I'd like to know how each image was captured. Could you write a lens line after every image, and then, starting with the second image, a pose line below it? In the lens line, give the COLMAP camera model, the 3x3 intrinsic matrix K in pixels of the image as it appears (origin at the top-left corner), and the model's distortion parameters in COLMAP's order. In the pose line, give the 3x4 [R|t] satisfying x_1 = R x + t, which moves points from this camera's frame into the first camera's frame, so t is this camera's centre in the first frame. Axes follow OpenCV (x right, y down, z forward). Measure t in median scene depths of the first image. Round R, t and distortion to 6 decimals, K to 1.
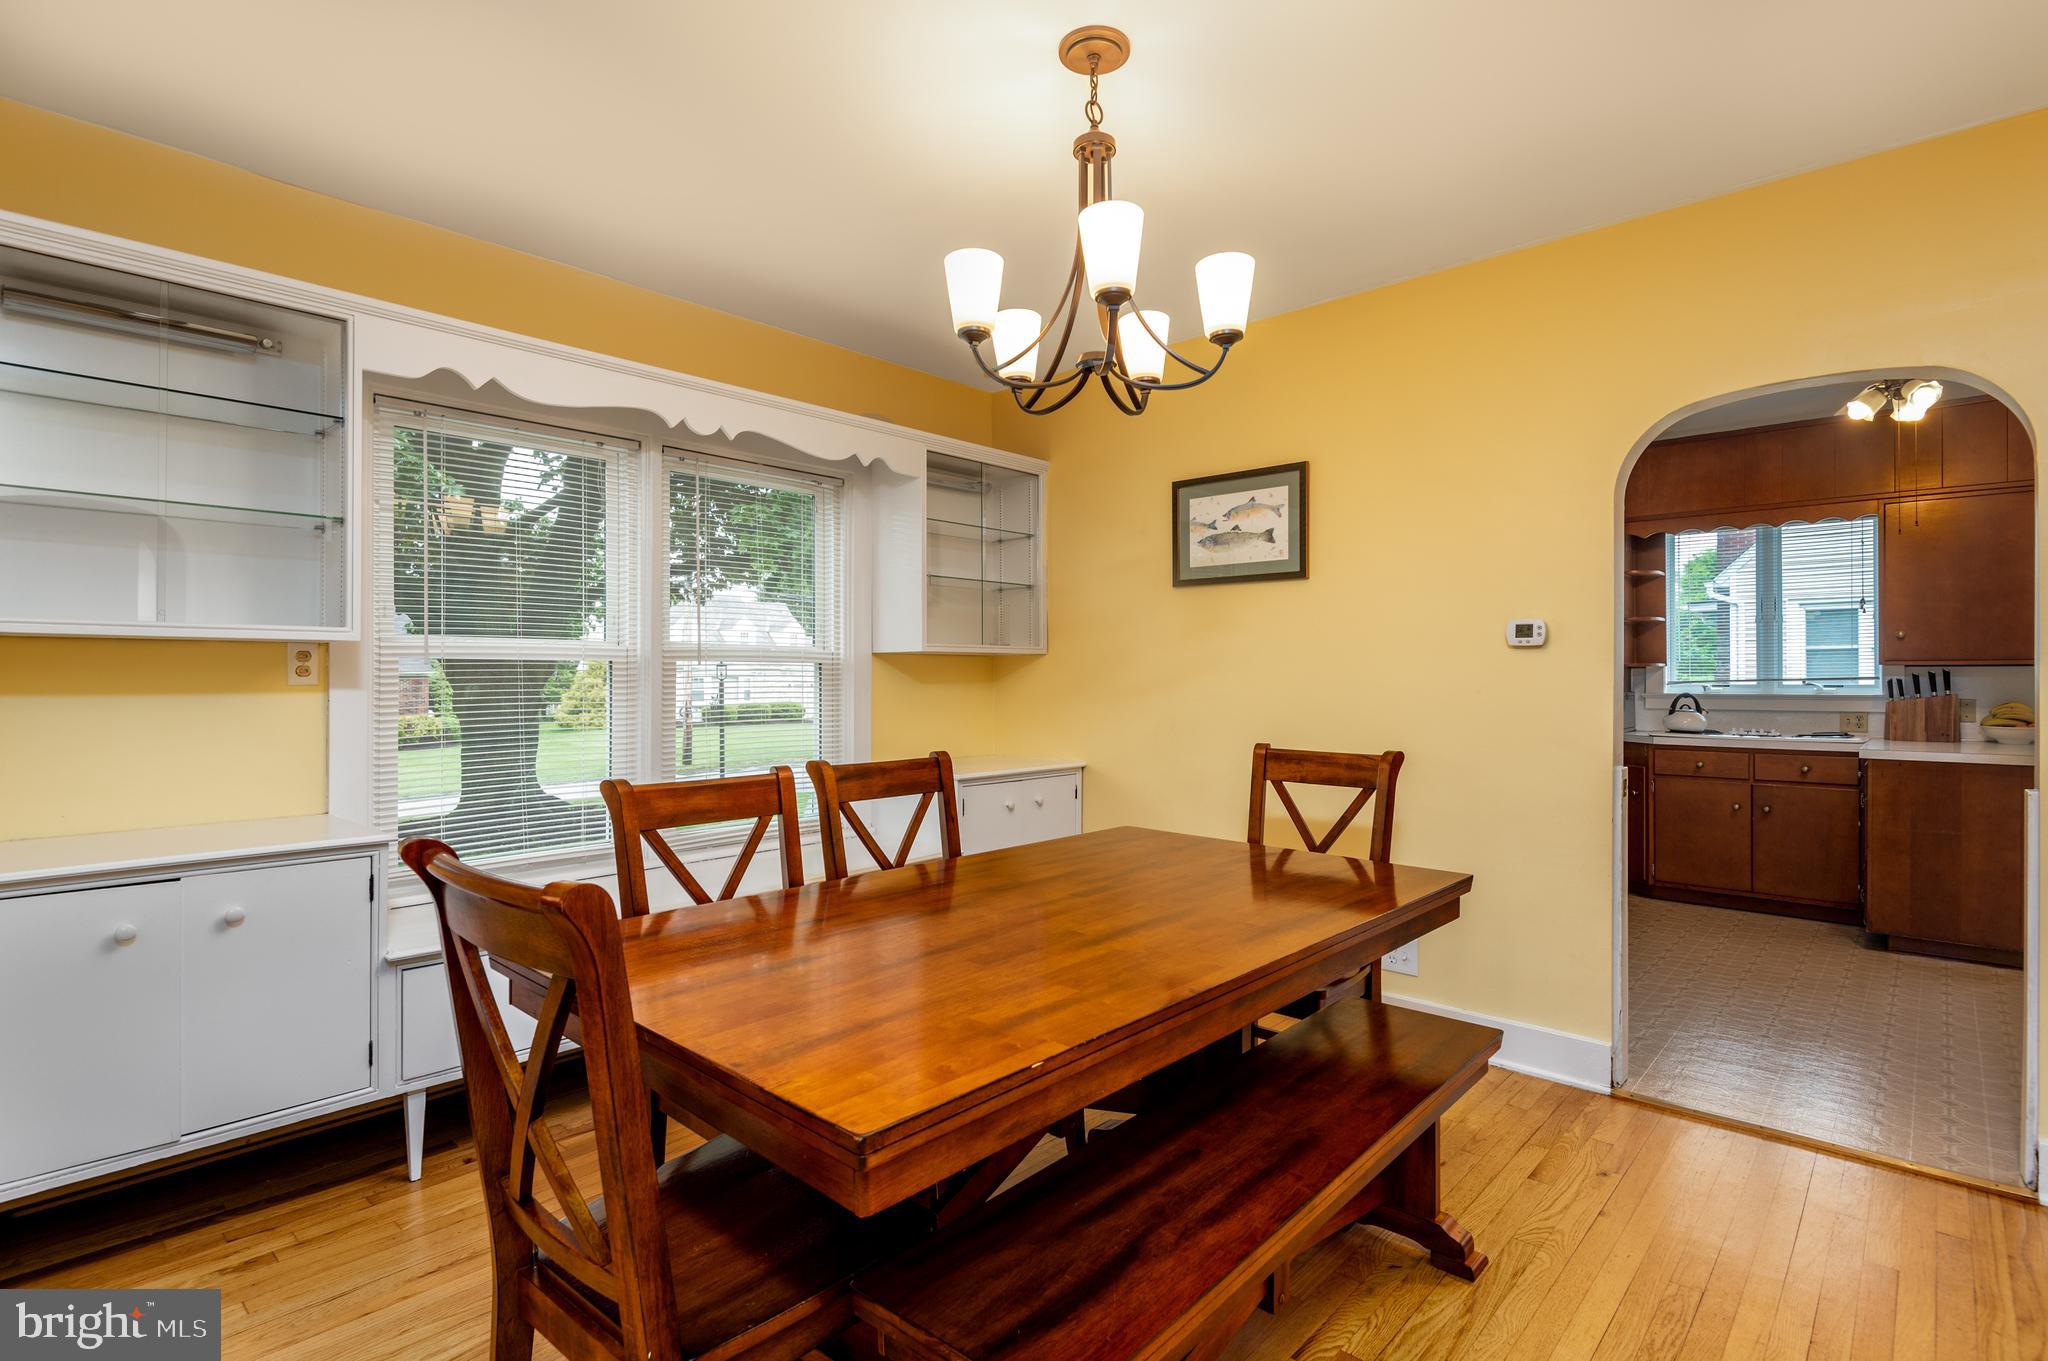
lens RADIAL K [[999.2, 0, 1029.7], [0, 999.2, 676.2], [0, 0, 1]] dist [-0.006790, -0.000831]
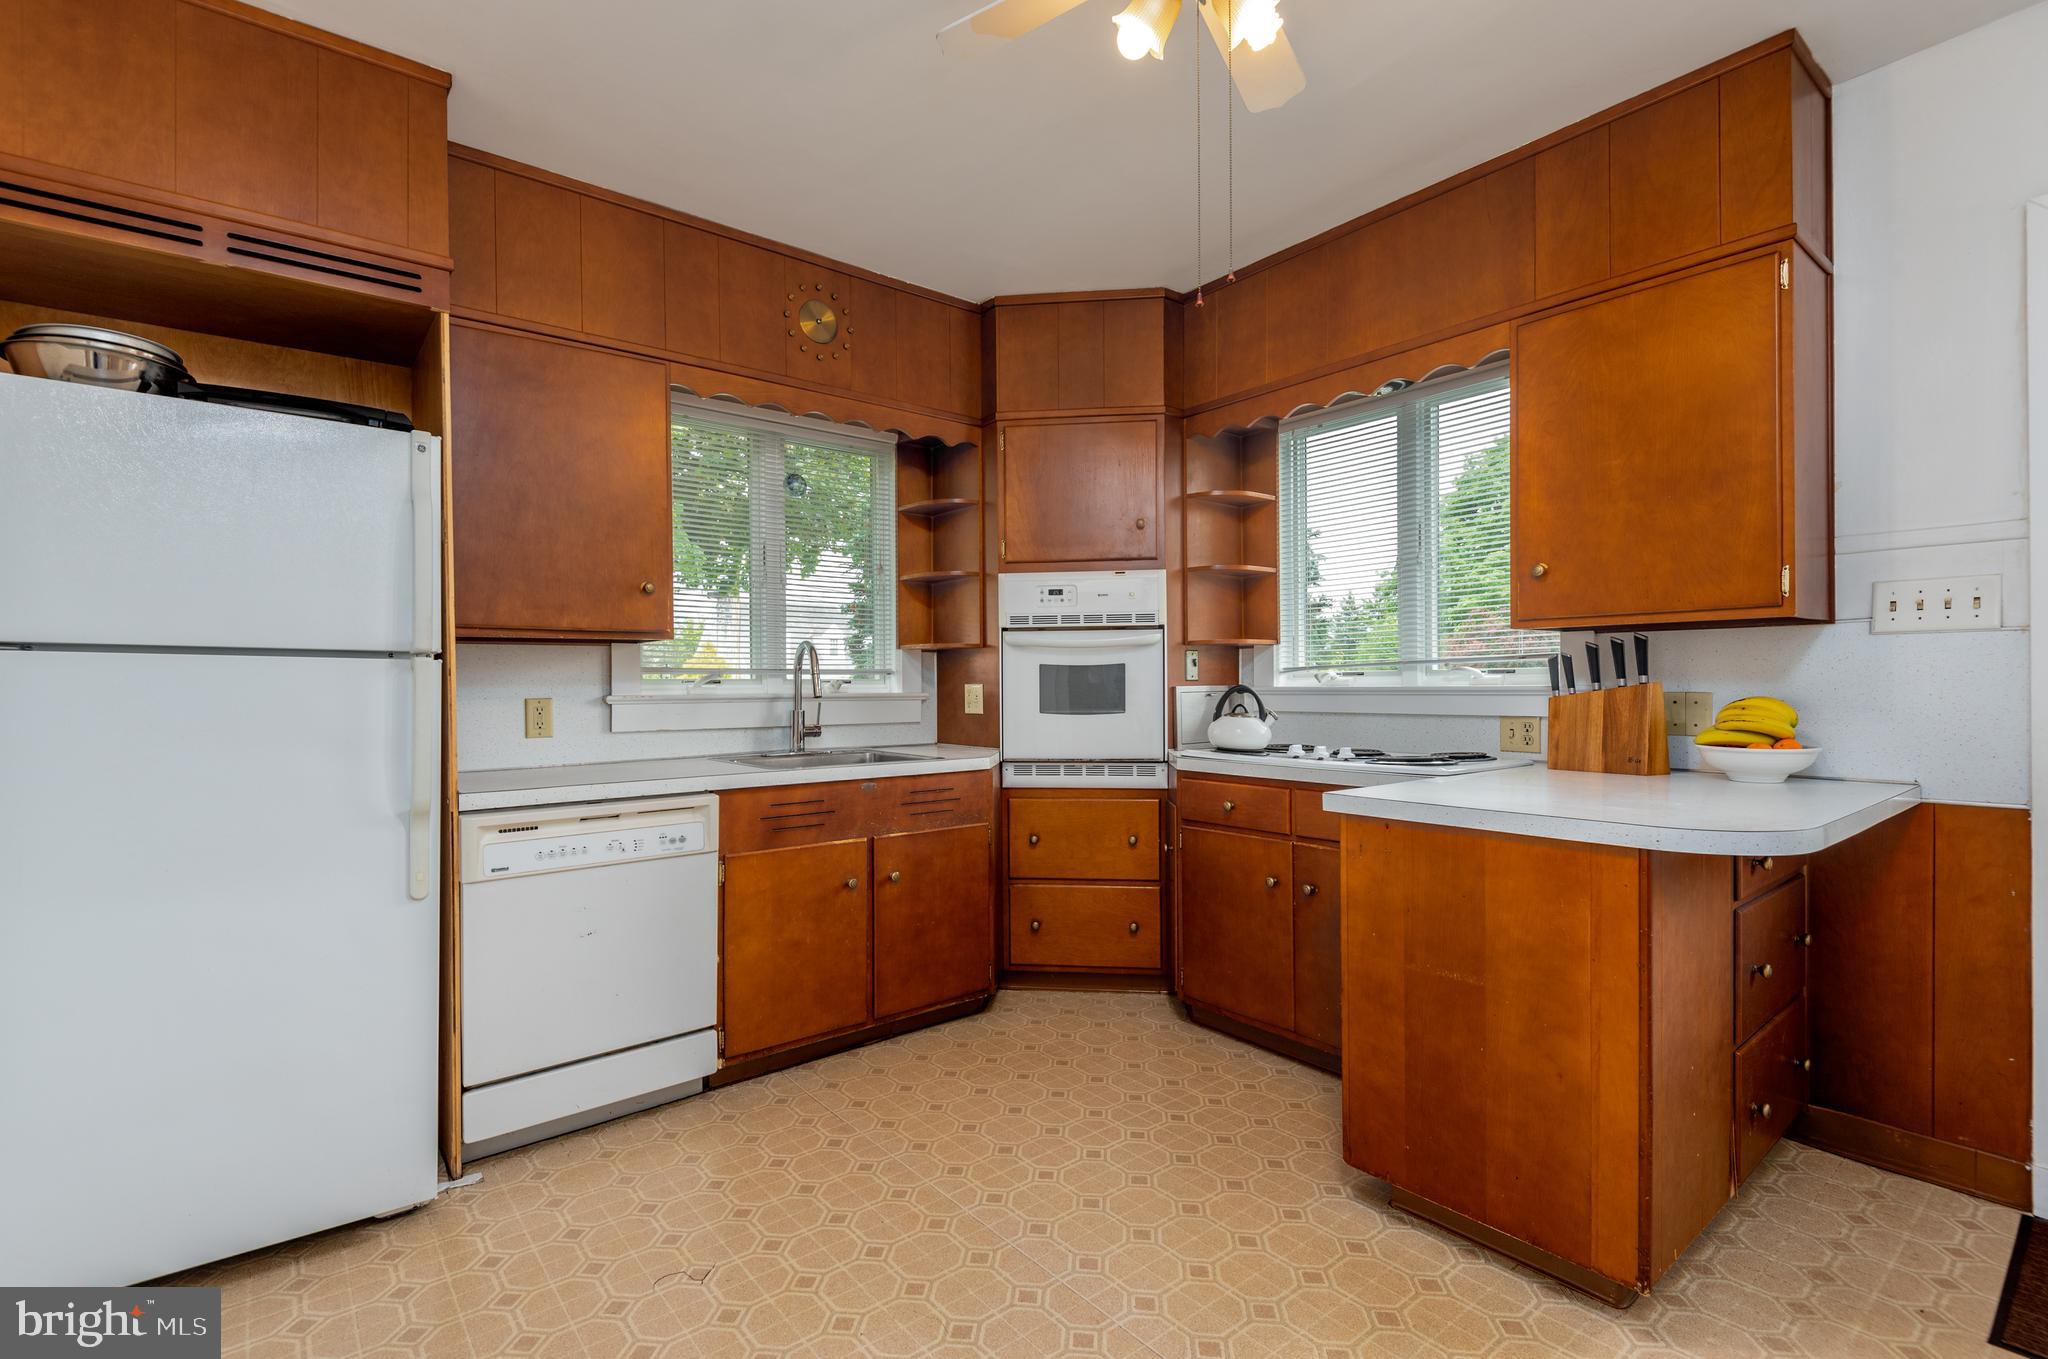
lens RADIAL K [[930.8, 0, 1020.8], [0, 930.8, 685.6], [0, 0, 1]] dist [-0.004448, -0.001036]
pose [[0.987644, -0.006242, -0.156589, 0.665534], [0.006291, 0.999980, -0.000182, 0.017386], [0.156587, -0.000805, 0.987664, 0.457384]]
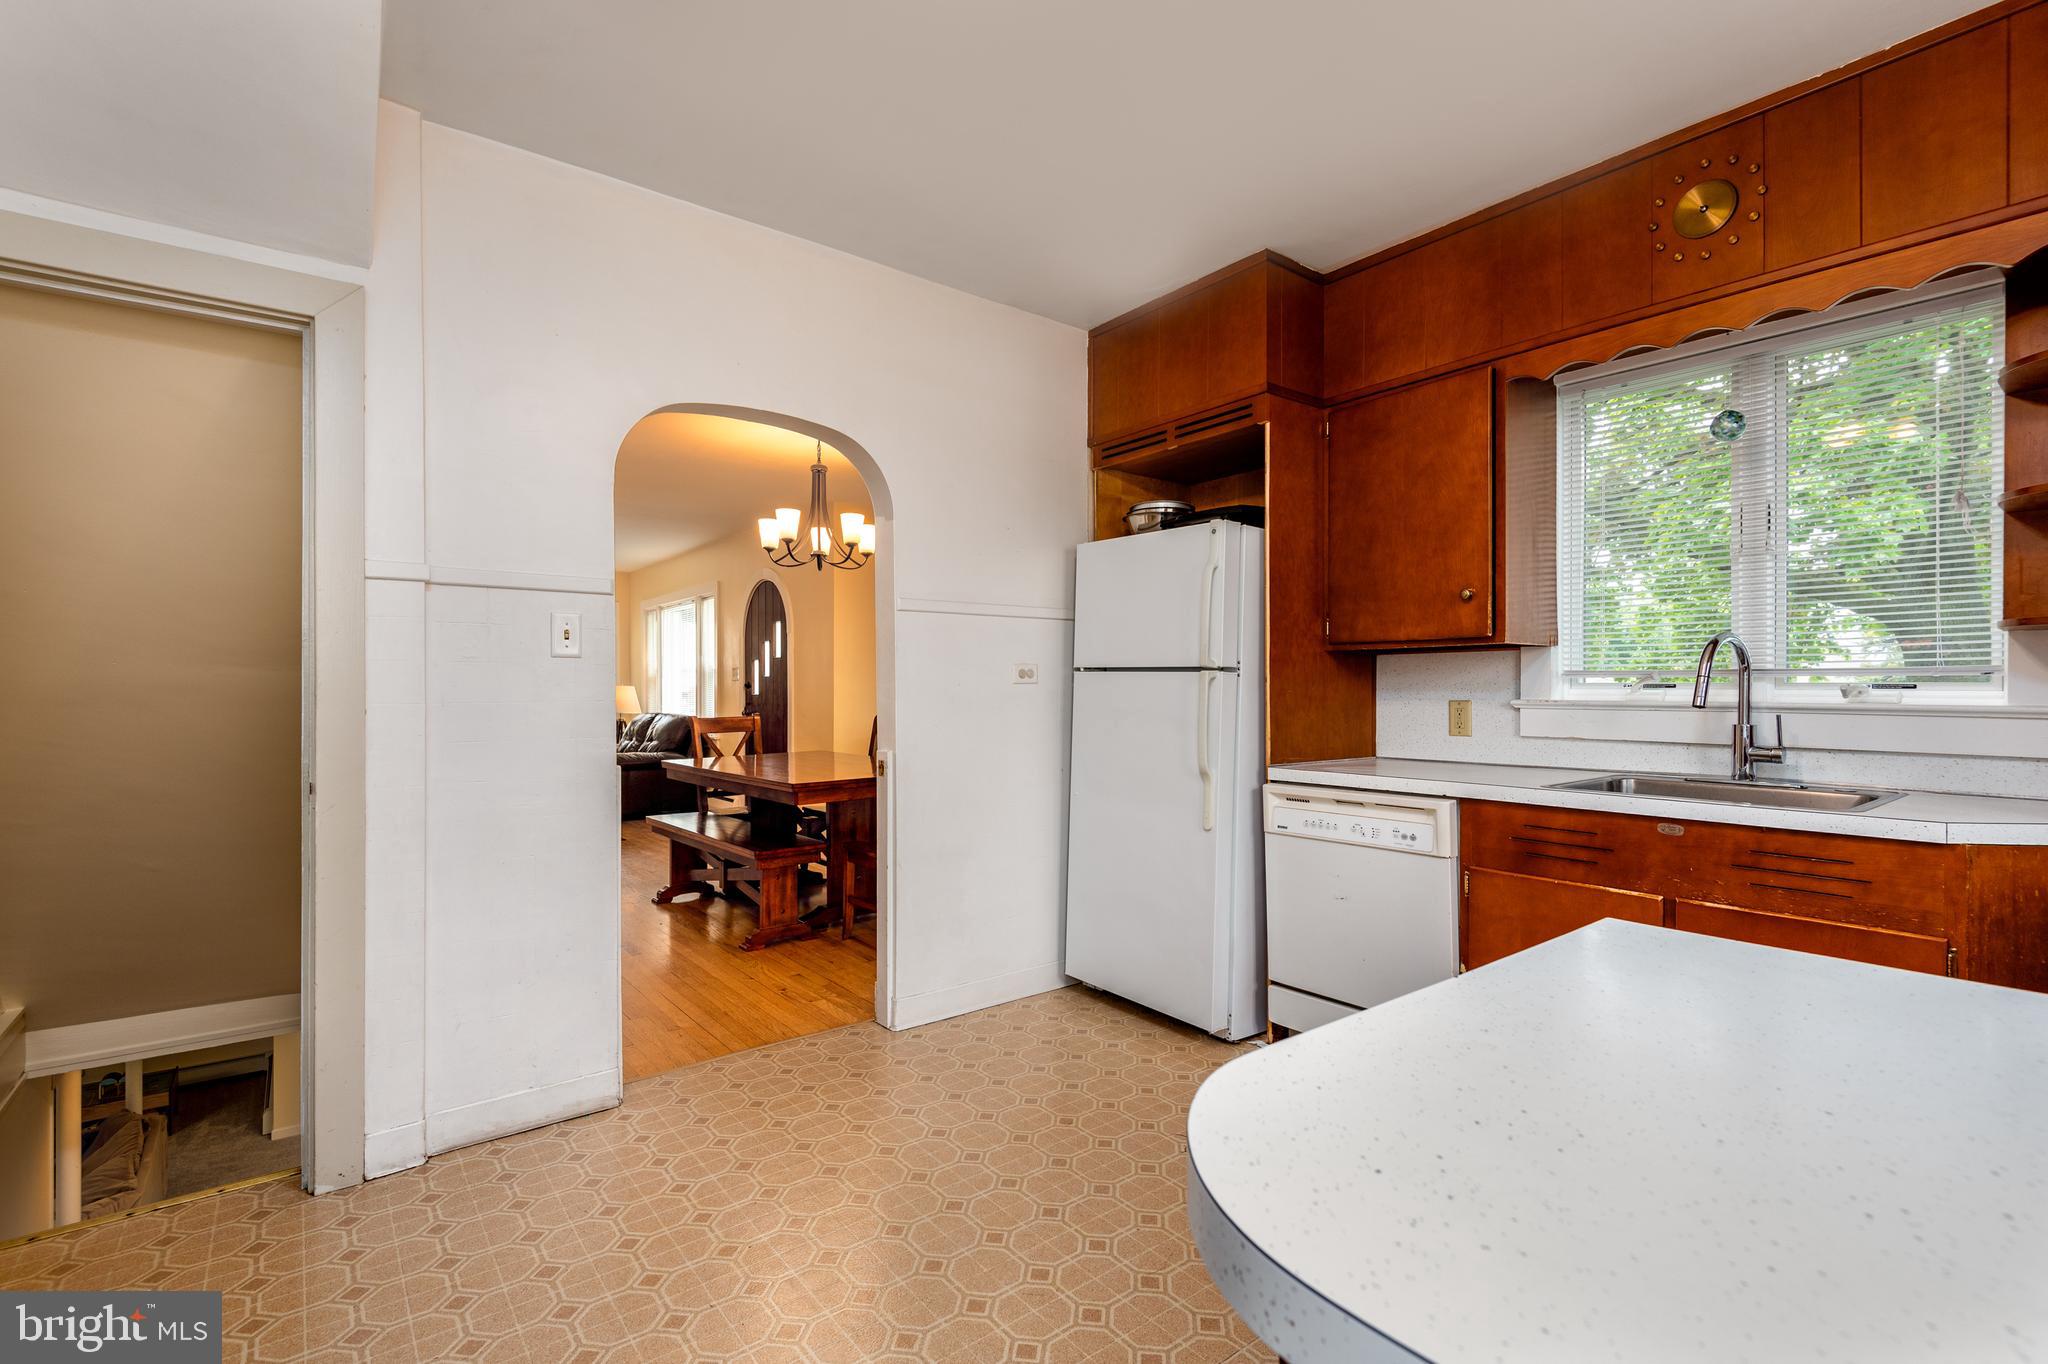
lens RADIAL K [[930.8, 0, 1013.8], [0, 930.8, 684.4], [0, 0, 1]] dist [-0.004448, -0.001036]
pose [[-0.198336, -0.002065, -0.980132, 1.151934], [-0.000129, 0.999998, -0.002080, 0.011546], [0.980134, -0.000286, -0.198335, 1.025203]]
